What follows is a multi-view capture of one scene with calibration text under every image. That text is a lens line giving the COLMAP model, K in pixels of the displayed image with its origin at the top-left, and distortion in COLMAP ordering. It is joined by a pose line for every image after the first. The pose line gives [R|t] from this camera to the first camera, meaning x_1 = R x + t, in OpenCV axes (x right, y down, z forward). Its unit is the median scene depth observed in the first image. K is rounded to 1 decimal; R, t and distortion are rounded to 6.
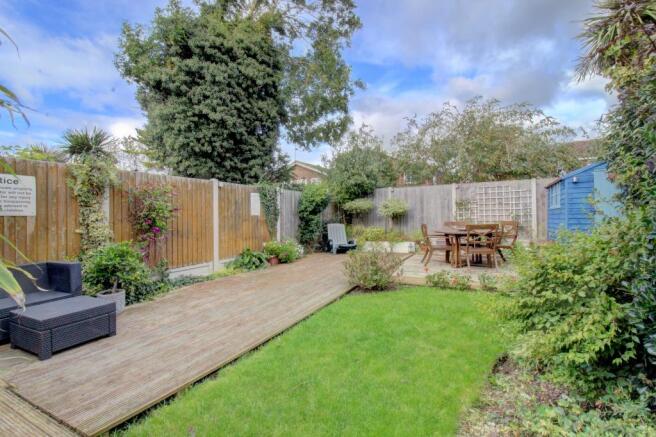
lens RADIAL K [[306.2, 0, 329.2], [0, 306.2, 216.9], [0, 0, 1]] dist [-0.016036, -0.005705]
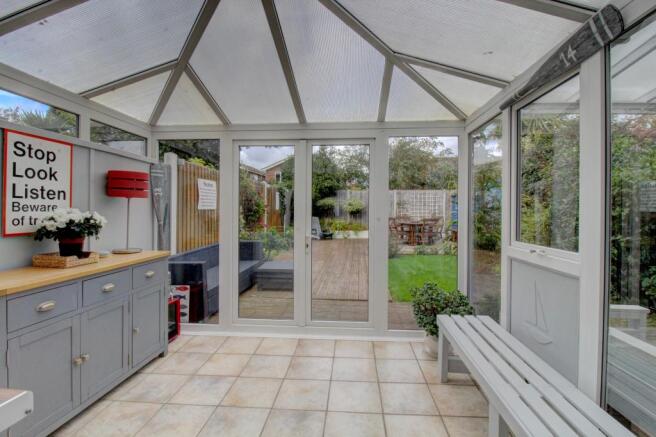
lens RADIAL K [[306.2, 0, 342.7], [0, 306.2, 213.9], [0, 0, 1]] dist [-0.016036, -0.005705]
pose [[0.919680, 0.016009, 0.392342, -0.336561], [-0.021023, 0.999743, 0.008487, -0.002780], [-0.392105, -0.016054, 0.919780, -0.198067]]
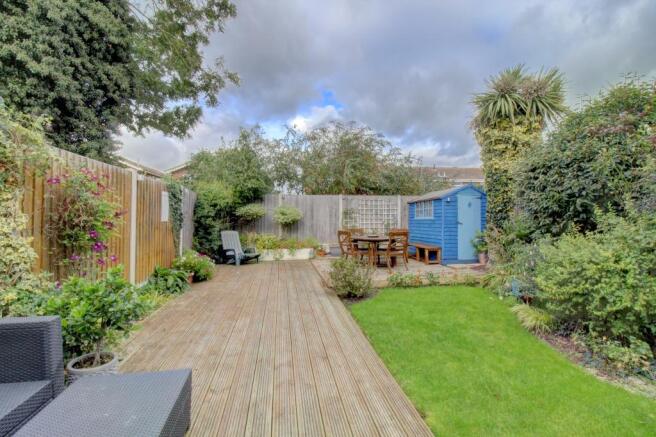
lens RADIAL K [[306.2, 0, 341.8], [0, 306.2, 217.1], [0, 0, 1]] dist [-0.016036, -0.005705]
pose [[0.794977, 0.022827, 0.606210, -0.239162], [-0.014569, 0.999722, -0.018540, -0.005371], [-0.606465, 0.005907, 0.795088, 0.093565]]
